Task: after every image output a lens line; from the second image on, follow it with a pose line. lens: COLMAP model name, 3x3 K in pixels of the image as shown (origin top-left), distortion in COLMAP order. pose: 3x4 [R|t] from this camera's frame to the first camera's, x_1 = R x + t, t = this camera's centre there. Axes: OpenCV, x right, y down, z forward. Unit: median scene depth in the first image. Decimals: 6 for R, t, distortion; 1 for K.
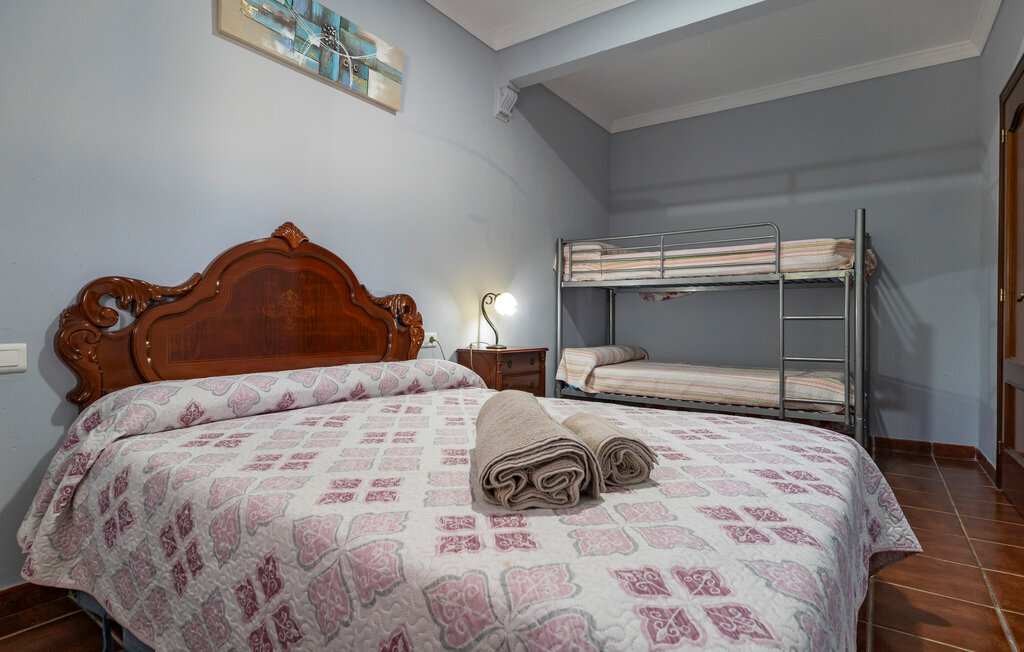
lens RADIAL K [[526.0, 0, 513.6], [0, 526.0, 320.9], [0, 0, 1]] dist [-0.003404, -0.000438]
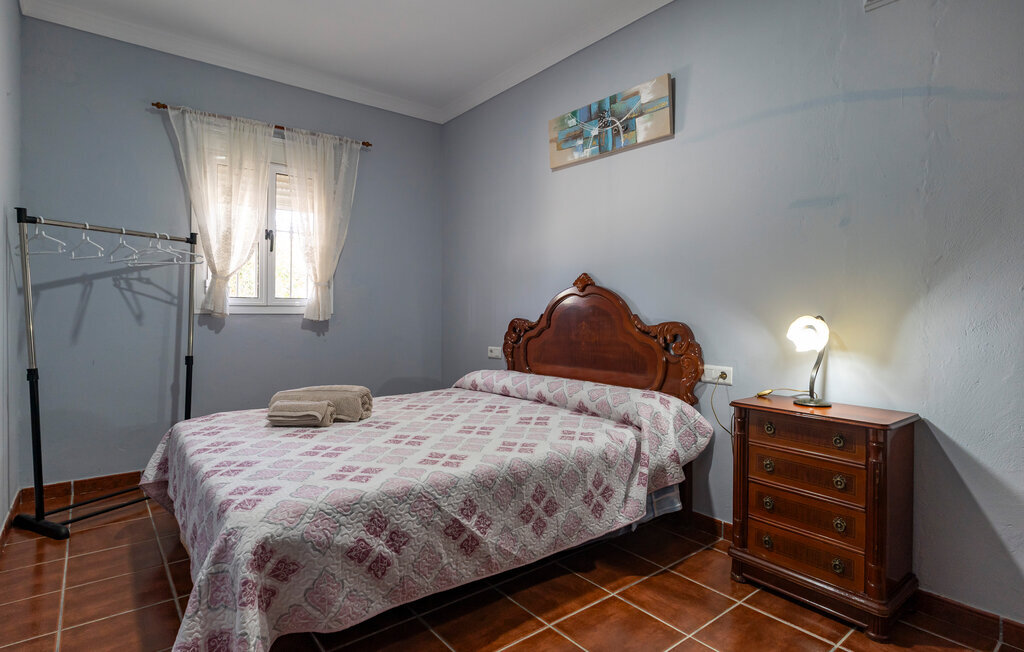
lens RADIAL K [[526.0, 0, 513.6], [0, 526.0, 320.9], [0, 0, 1]] dist [-0.003404, -0.000438]
pose [[-0.284760, -0.000872, -0.958598, 0.898130], [-0.017029, 0.999846, 0.004149, -0.058523], [0.958448, 0.017506, -0.284731, 1.131330]]
